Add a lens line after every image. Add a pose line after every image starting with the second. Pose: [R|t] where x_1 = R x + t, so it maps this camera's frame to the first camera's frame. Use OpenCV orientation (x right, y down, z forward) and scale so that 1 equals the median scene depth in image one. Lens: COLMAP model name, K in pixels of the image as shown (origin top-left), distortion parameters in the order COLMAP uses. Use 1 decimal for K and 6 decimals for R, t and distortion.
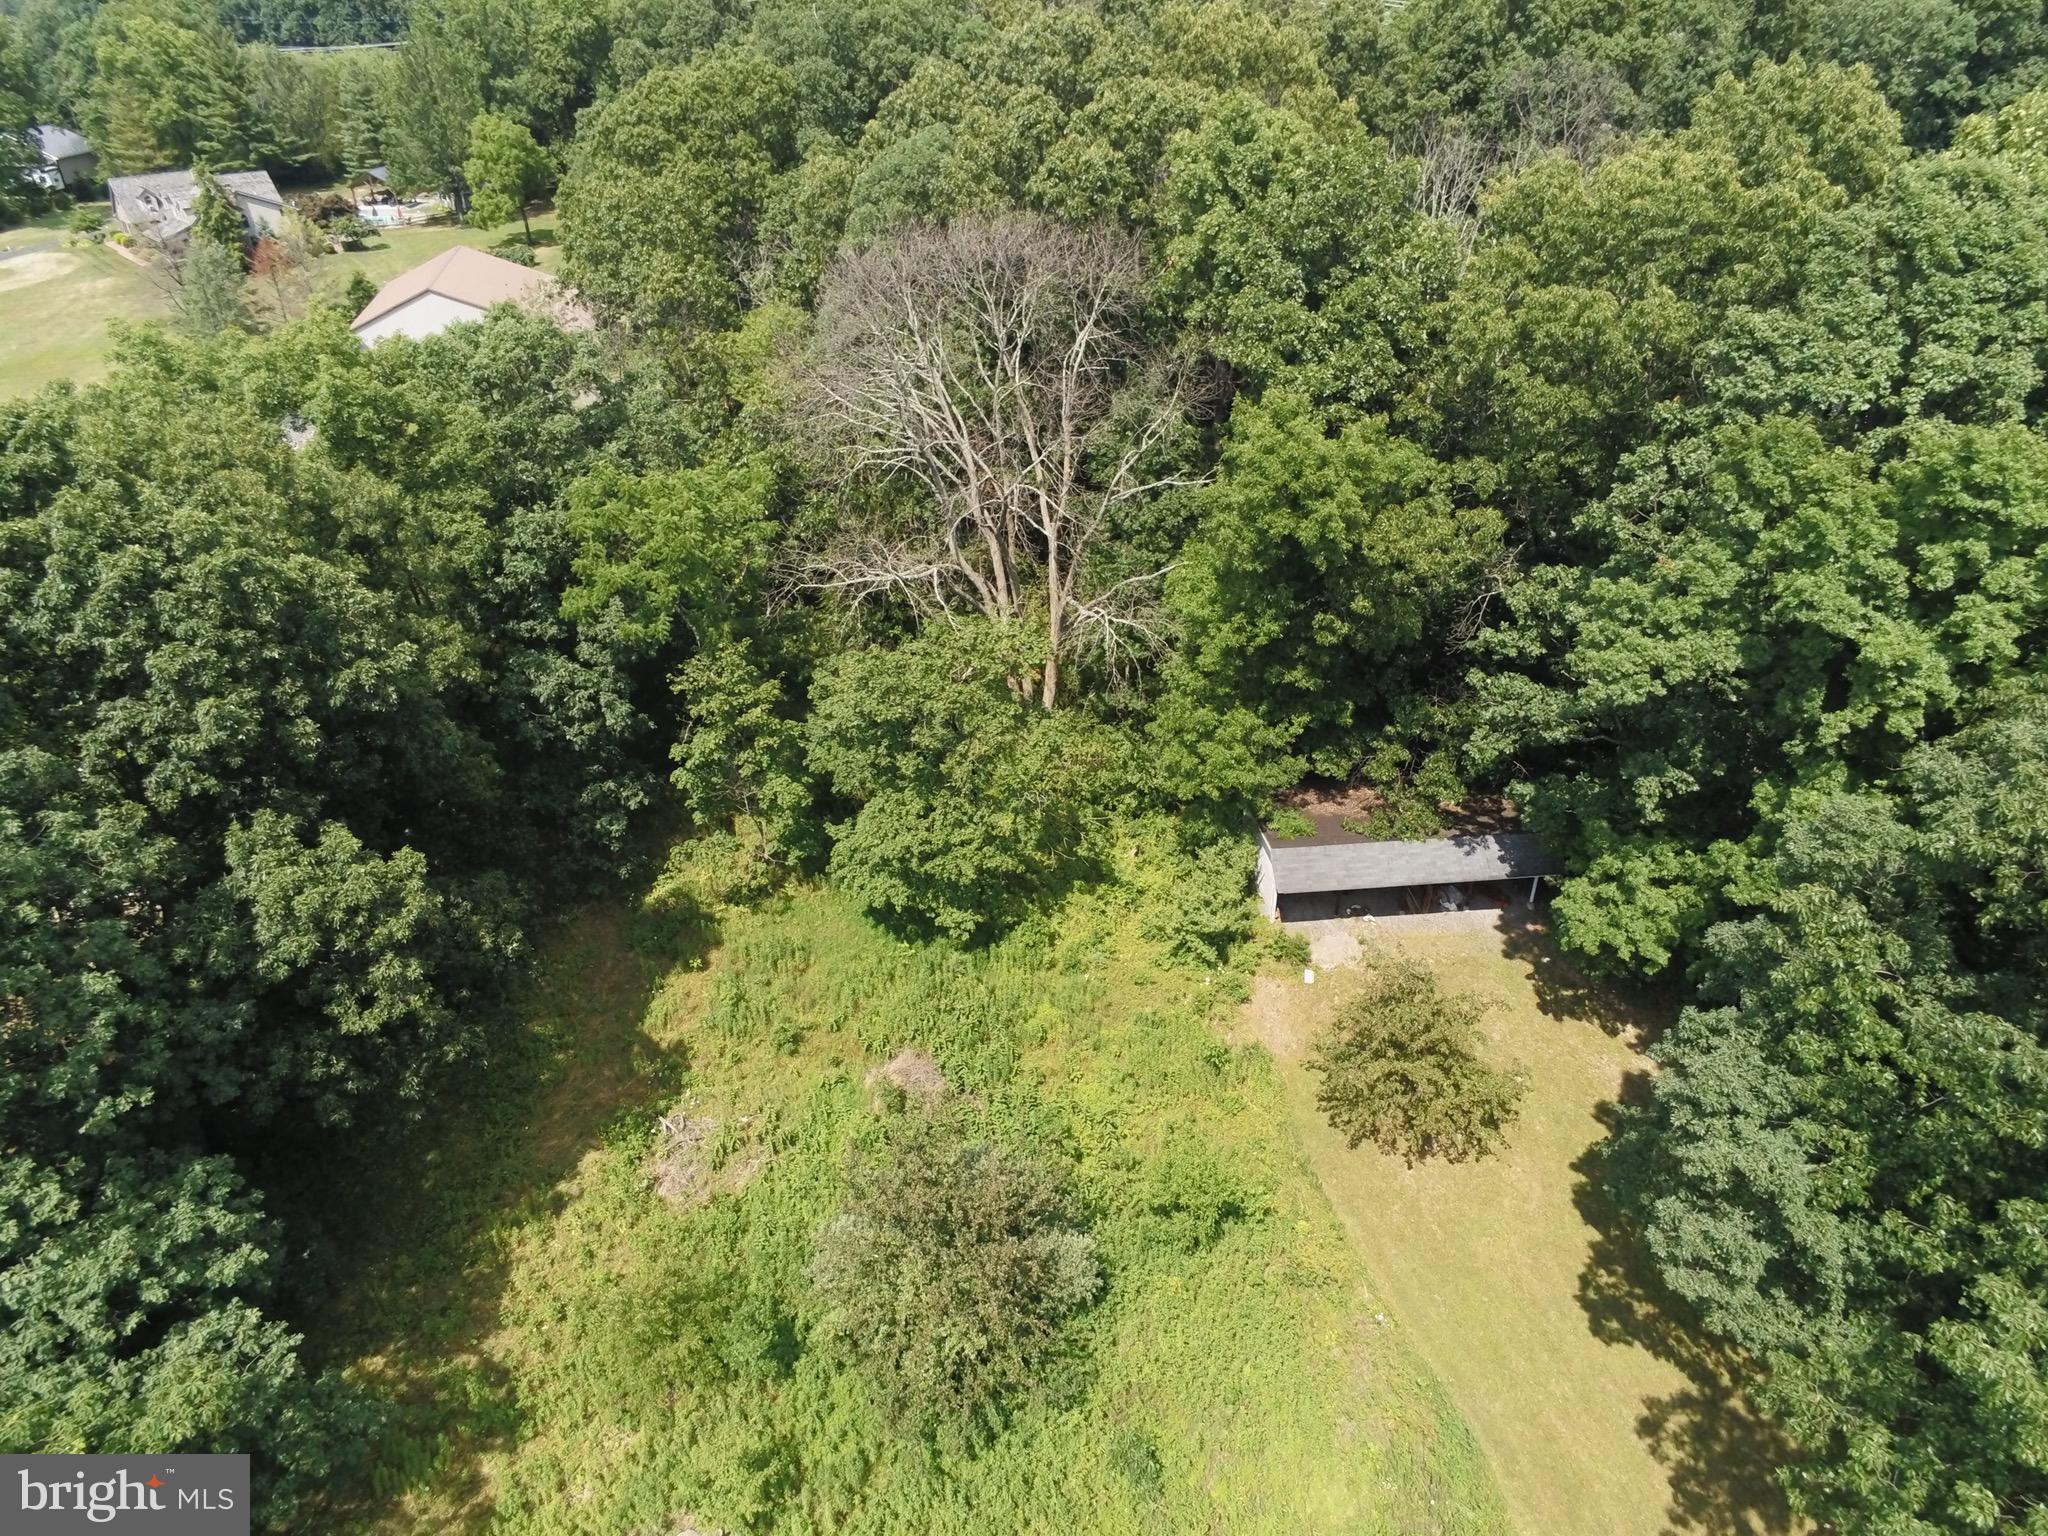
lens RADIAL K [[1400.1, 0, 1031.3], [0, 1400.1, 770.2], [0, 0, 1]] dist [0.001201, 0.000577]
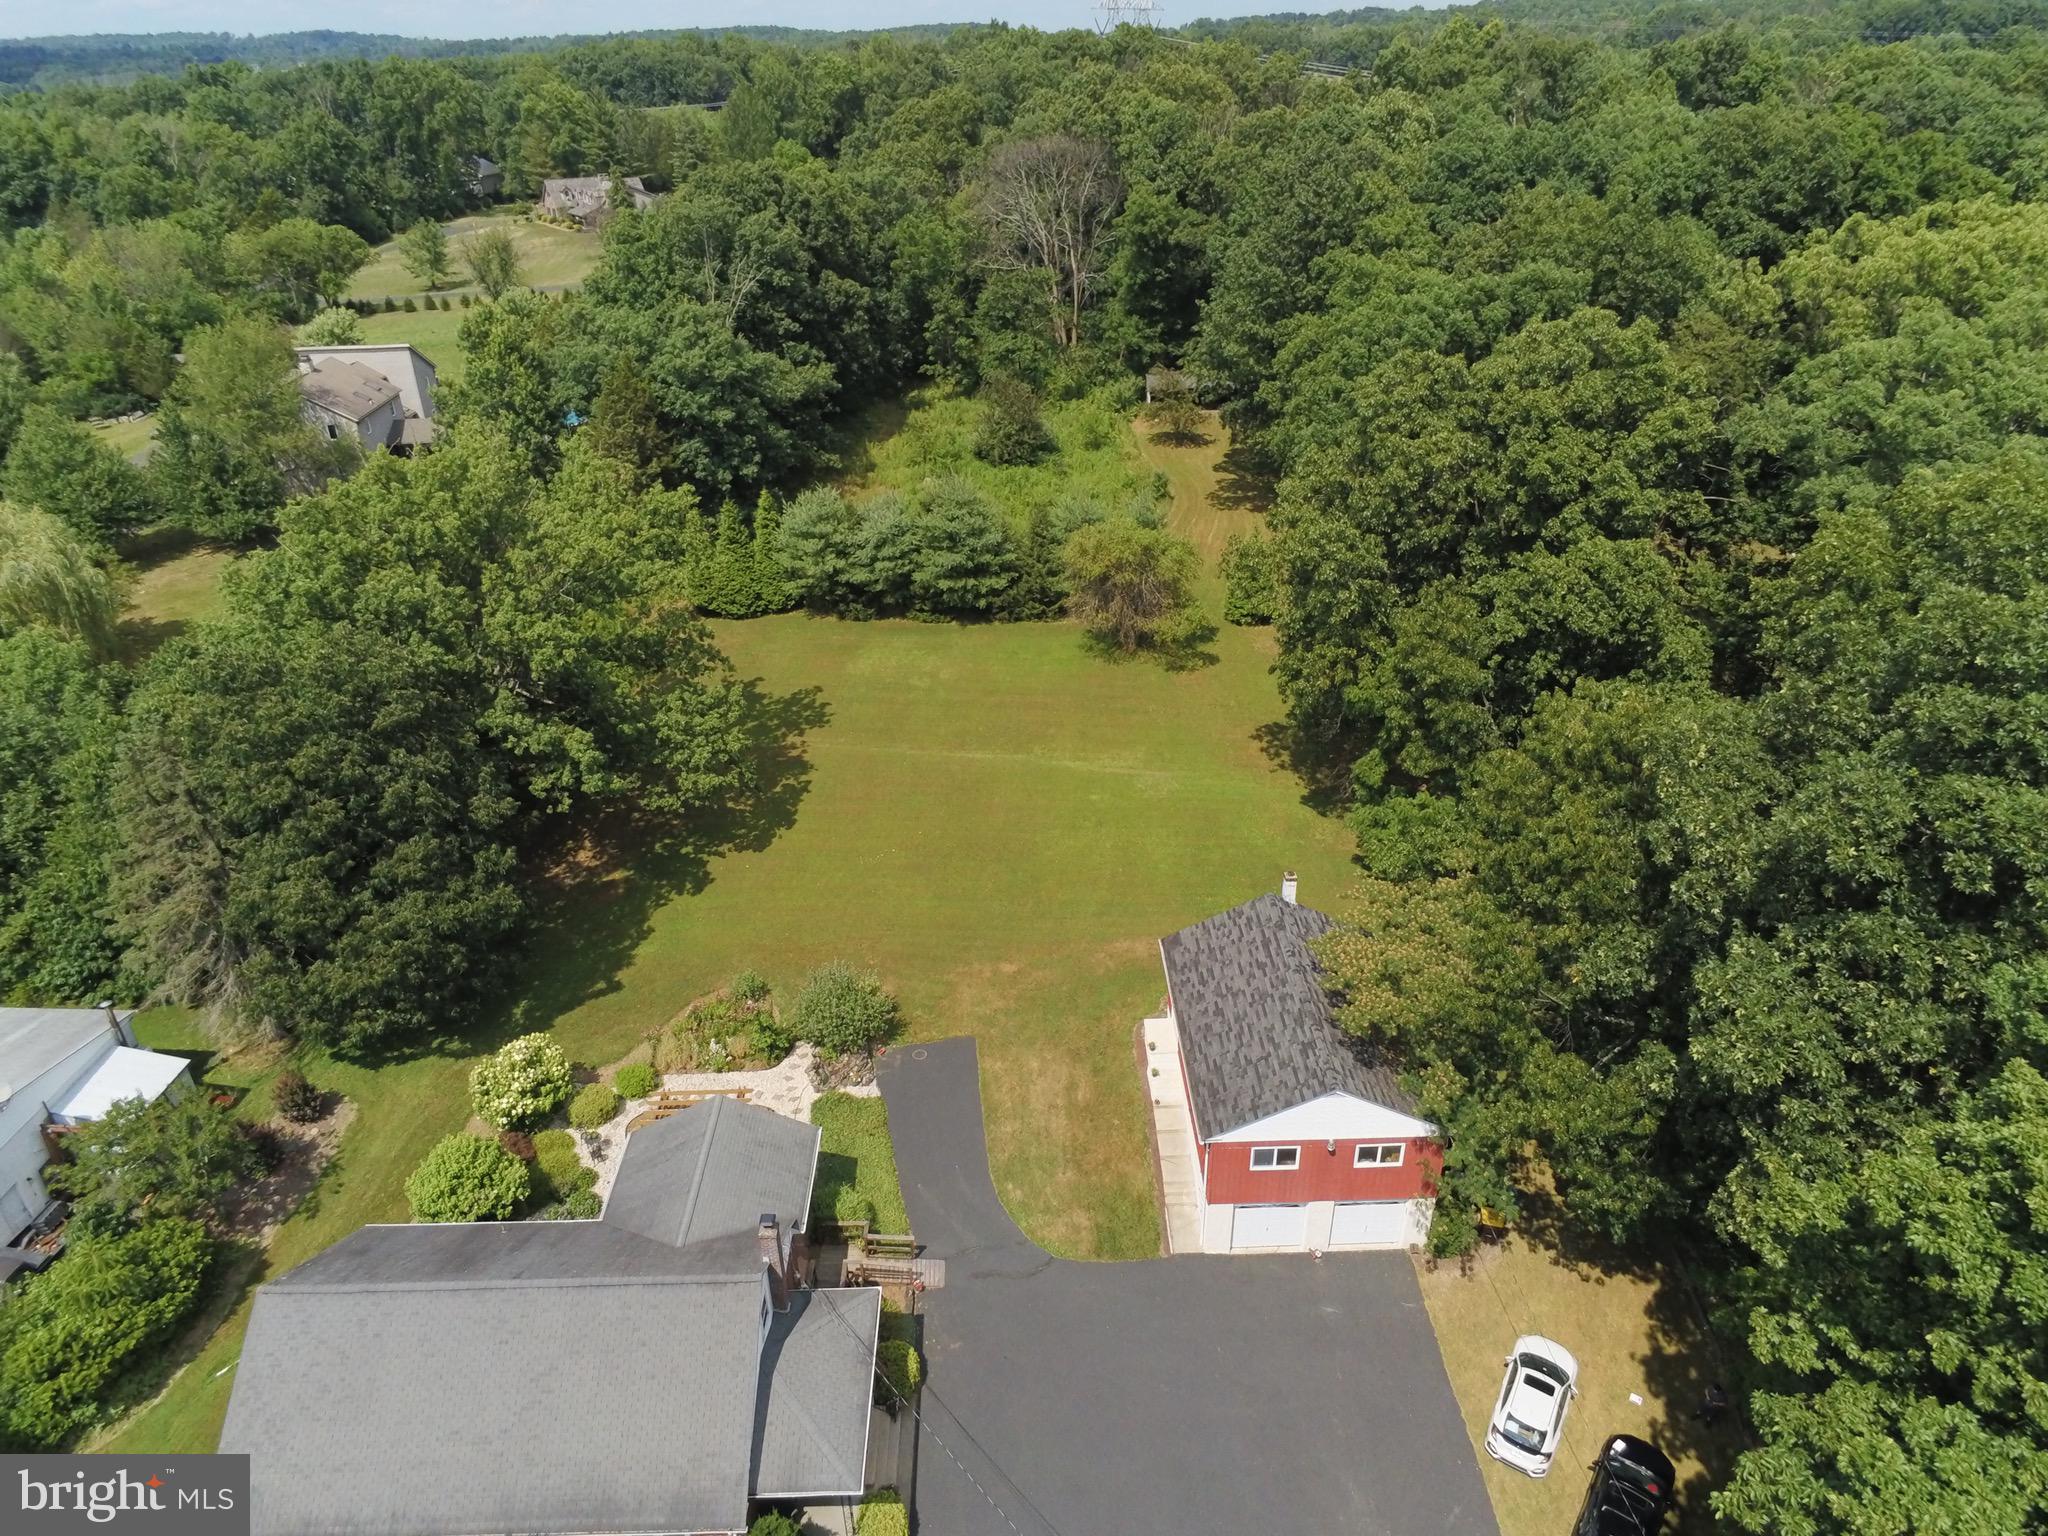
lens RADIAL K [[1400.1, 0, 1031.3], [0, 1400.1, 770.2], [0, 0, 1]] dist [0.001201, 0.000577]
pose [[0.993869, 0.053842, -0.096574, 0.230900], [-0.058639, 0.997147, -0.047542, 0.861877], [0.093738, 0.052914, 0.994190, -1.465505]]
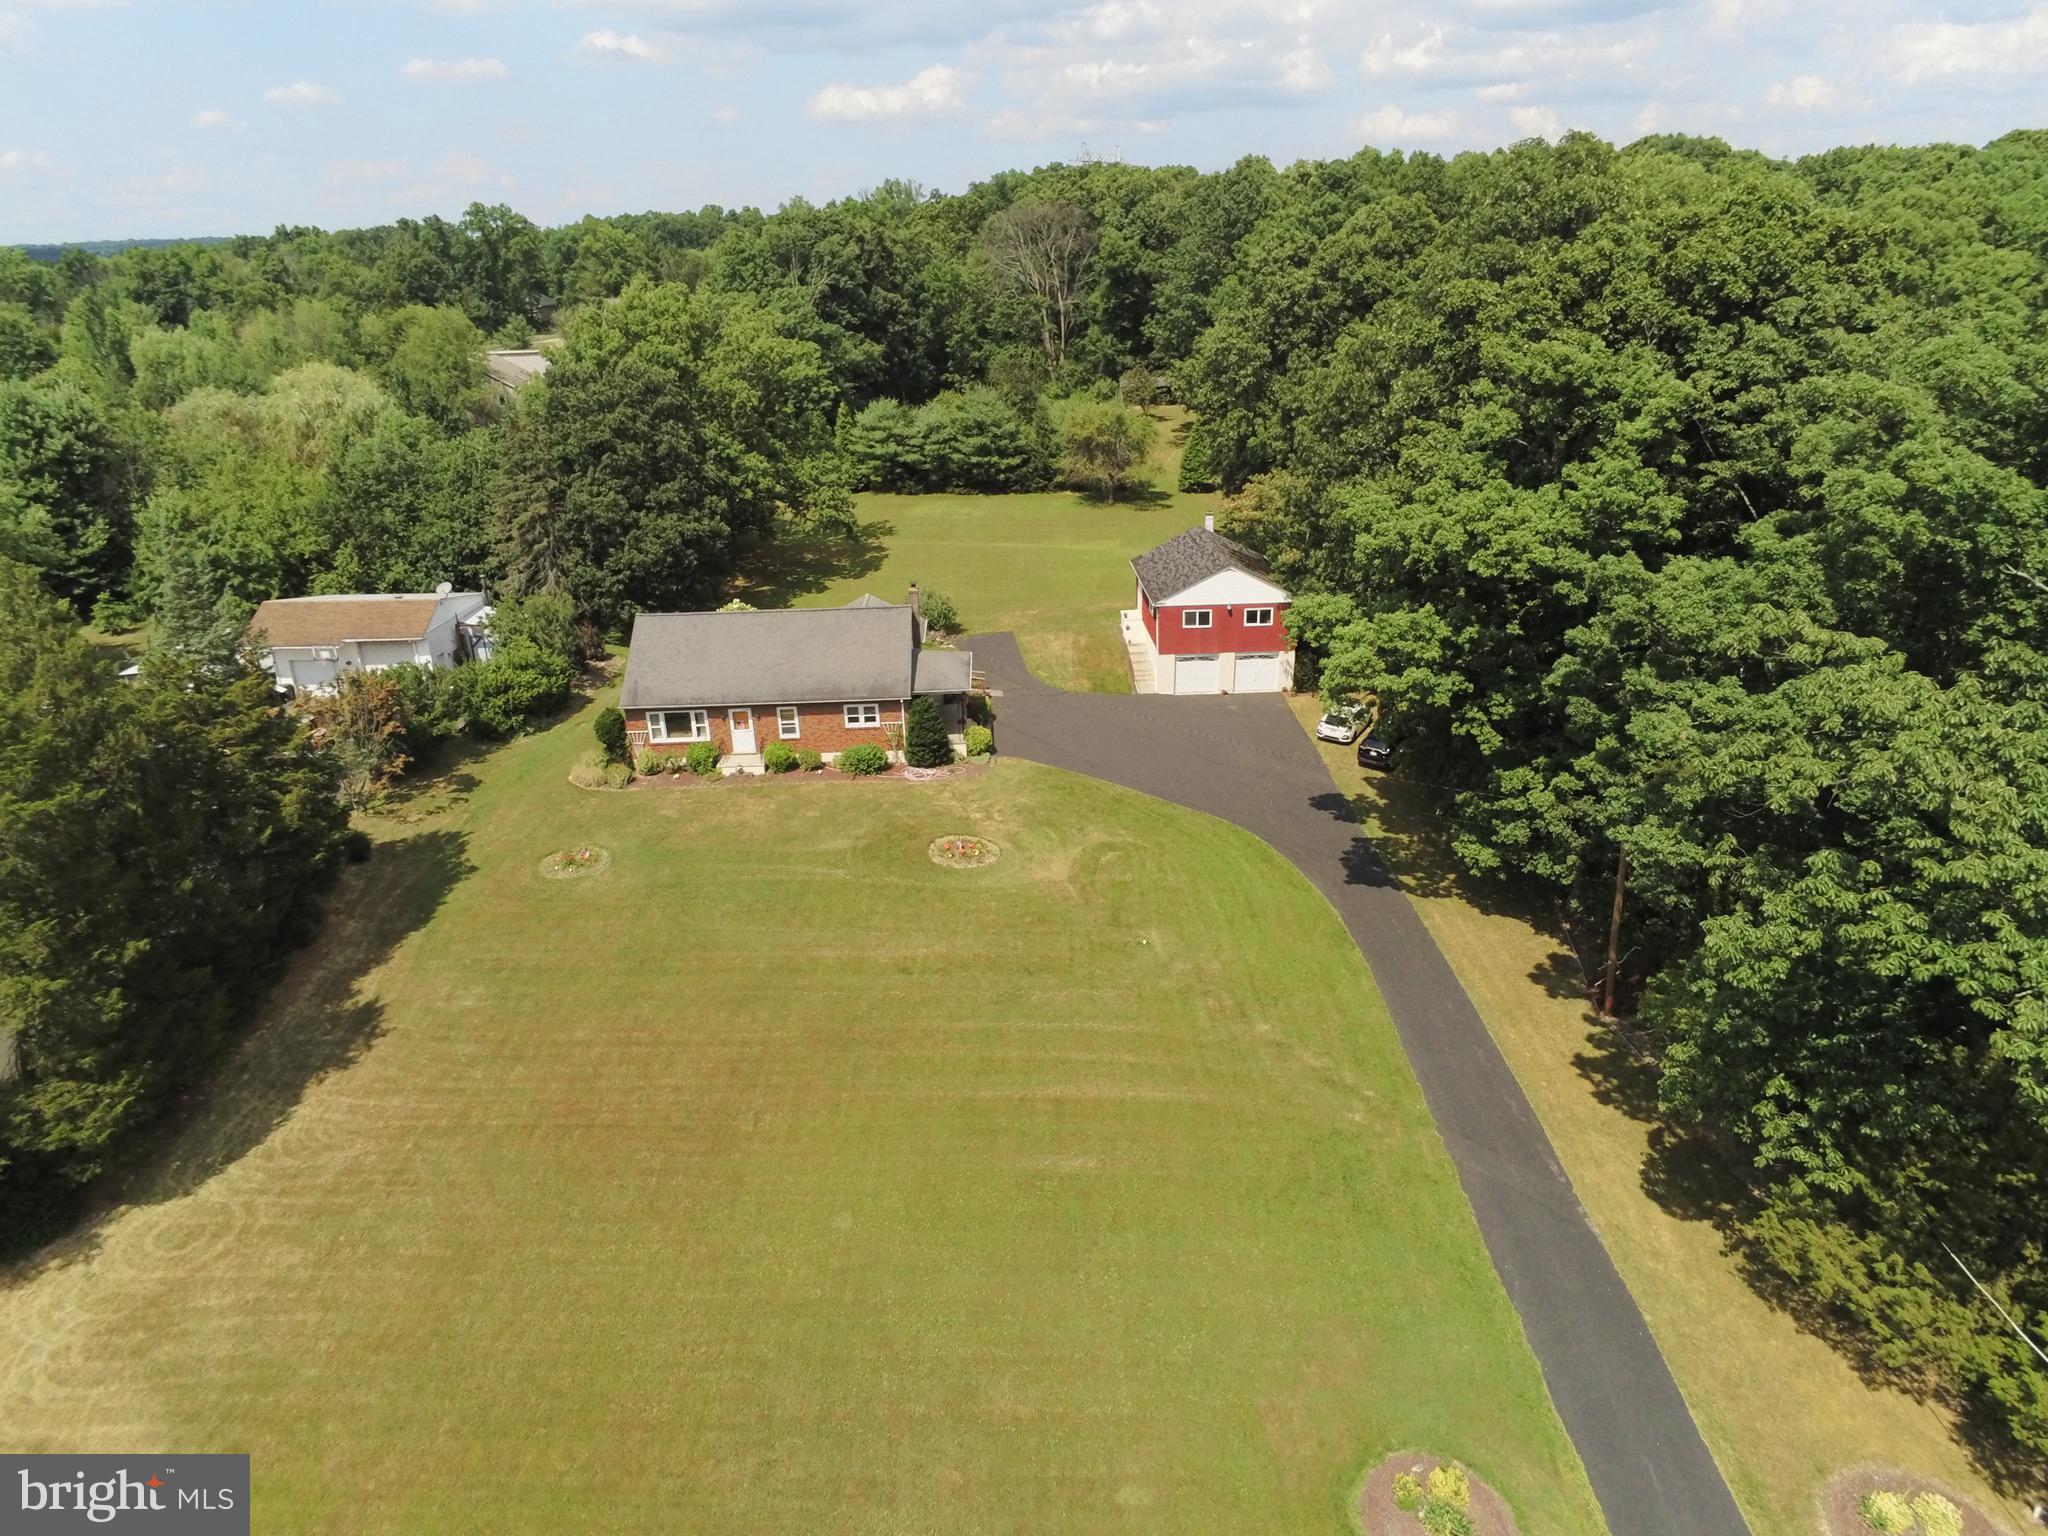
lens RADIAL K [[1400.2, 0, 1024.0], [0, 1400.2, 768.0], [0, 0, 1]] dist [0.000849, -0.000889]
pose [[0.994926, 0.034349, -0.094566, 0.271767], [-0.050247, 0.983945, -0.171253, 1.444045], [0.087165, 0.175136, 0.980678, -1.987945]]
